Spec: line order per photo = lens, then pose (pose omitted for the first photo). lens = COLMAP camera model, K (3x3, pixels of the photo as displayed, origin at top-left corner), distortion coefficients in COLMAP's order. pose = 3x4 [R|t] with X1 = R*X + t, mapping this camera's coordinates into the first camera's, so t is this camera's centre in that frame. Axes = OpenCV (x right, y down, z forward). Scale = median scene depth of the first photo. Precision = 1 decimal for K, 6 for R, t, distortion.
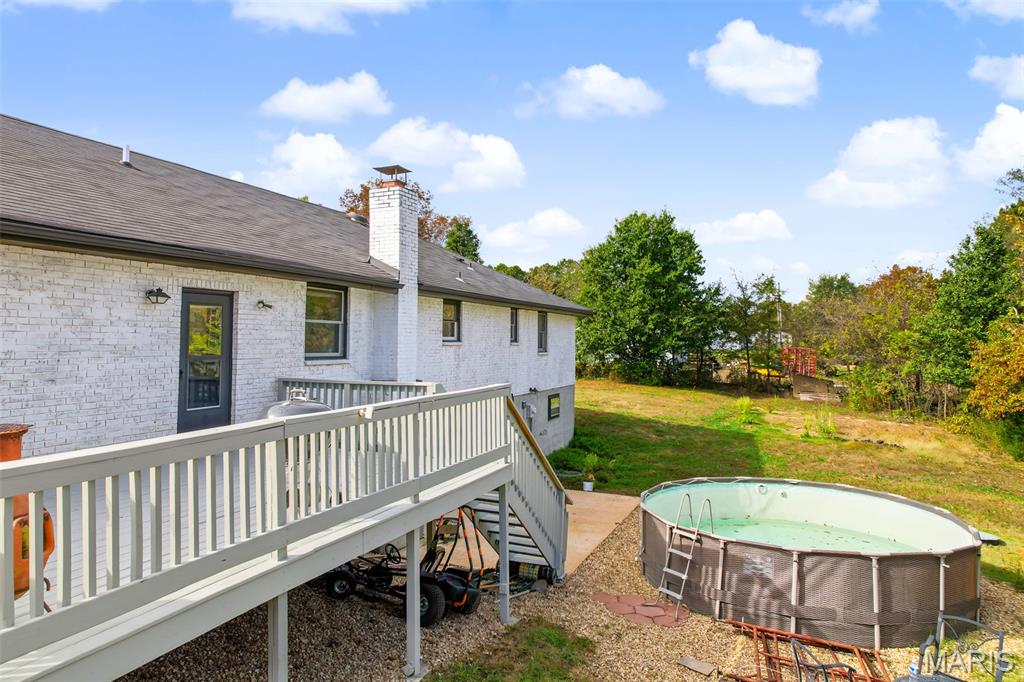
lens RADIAL K [[676.2, 0, 543.0], [0, 676.2, 307.1], [0, 0, 1]] dist [0.003766, 0.001660]
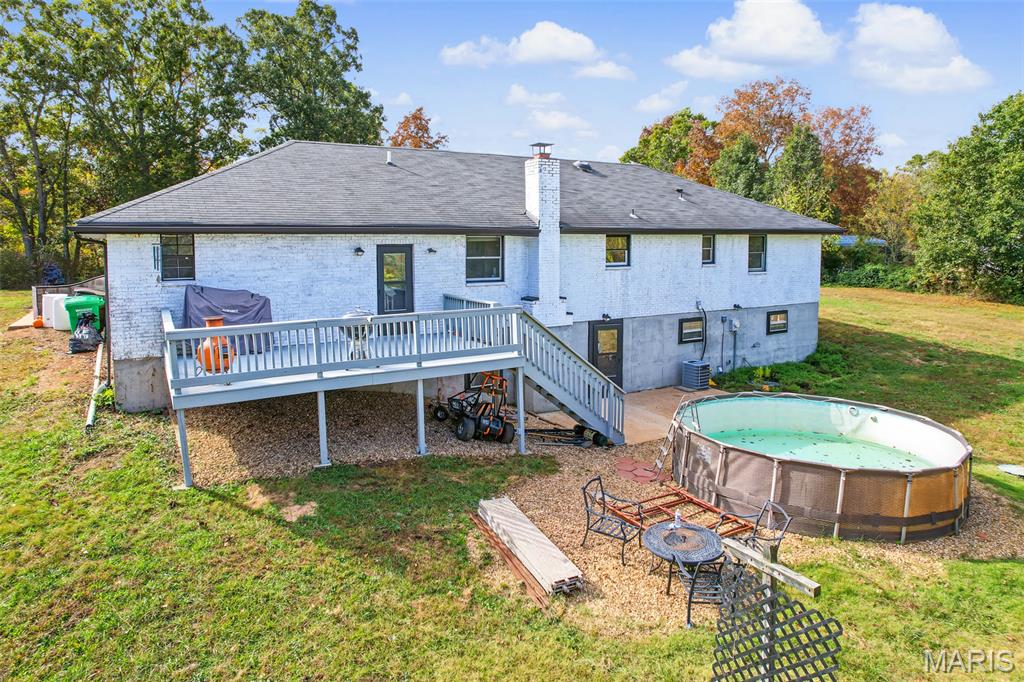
lens RADIAL K [[676.2, 0, 490.0], [0, 676.2, 300.1], [0, 0, 1]] dist [0.003766, 0.001660]
pose [[0.786910, 0.040465, -0.615739, 0.608680], [0.042421, 0.991939, 0.119402, -0.062881], [0.615608, -0.120079, 0.778851, -0.177673]]
